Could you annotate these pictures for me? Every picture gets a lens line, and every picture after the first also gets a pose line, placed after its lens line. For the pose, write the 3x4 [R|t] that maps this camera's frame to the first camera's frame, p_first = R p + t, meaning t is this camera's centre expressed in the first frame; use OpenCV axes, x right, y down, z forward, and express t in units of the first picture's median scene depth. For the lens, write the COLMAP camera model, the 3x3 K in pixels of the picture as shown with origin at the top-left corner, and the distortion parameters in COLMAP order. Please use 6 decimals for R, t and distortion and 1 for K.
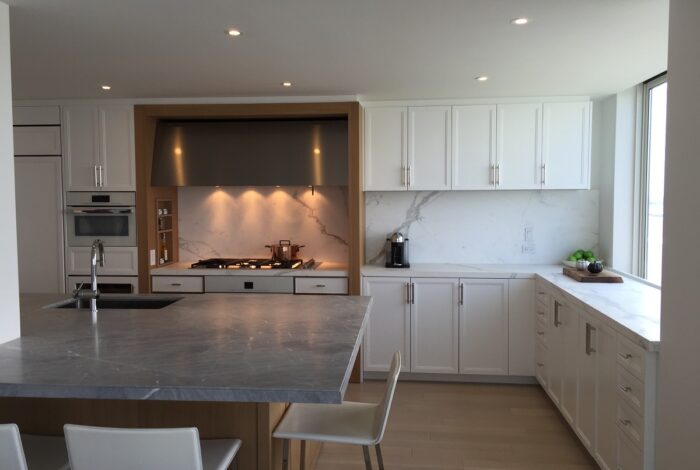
lens RADIAL K [[592.6, 0, 350.0], [0, 592.6, 235.0], [0, 0, 1]] dist [0.068746, -0.075010]
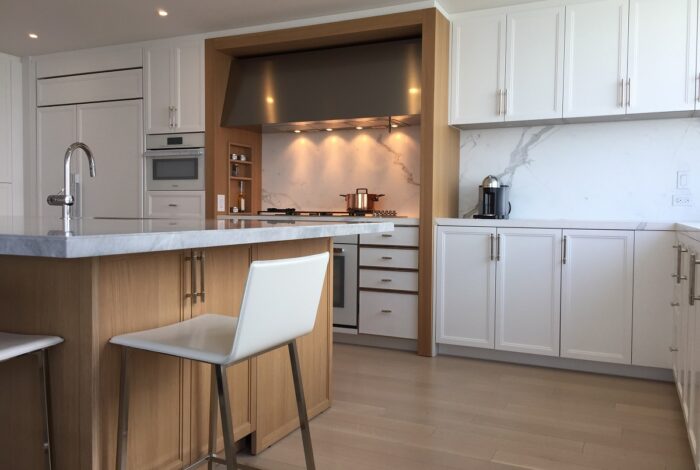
lens RADIAL K [[592.6, 0, 350.0], [0, 592.6, 235.0], [0, 0, 1]] dist [0.068746, -0.075010]
pose [[0.941704, 0.026366, -0.335409, 0.175191], [-0.033917, 0.999286, -0.016672, 0.096897], [0.334730, 0.027076, 0.941925, 0.189240]]
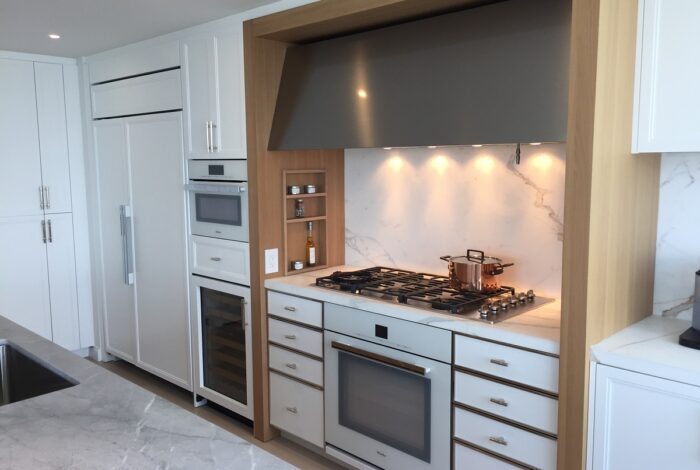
lens RADIAL K [[592.6, 0, 350.0], [0, 592.6, 235.0], [0, 0, 1]] dist [0.068746, -0.075010]
pose [[0.782100, 0.073982, -0.618746, 0.133839], [-0.033682, 0.996495, 0.076573, -0.042850], [0.622242, -0.039047, 0.781851, 0.549868]]
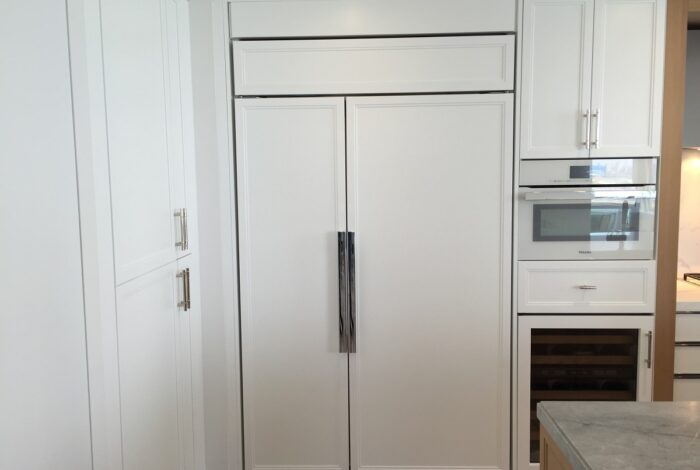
lens RADIAL K [[592.6, 0, 350.0], [0, 592.6, 235.0], [0, 0, 1]] dist [0.068746, -0.075010]
pose [[0.999448, -0.015520, 0.029366, -0.637600], [0.013788, 0.998205, 0.058286, -0.037894], [-0.030218, -0.057849, 0.997868, 0.465799]]
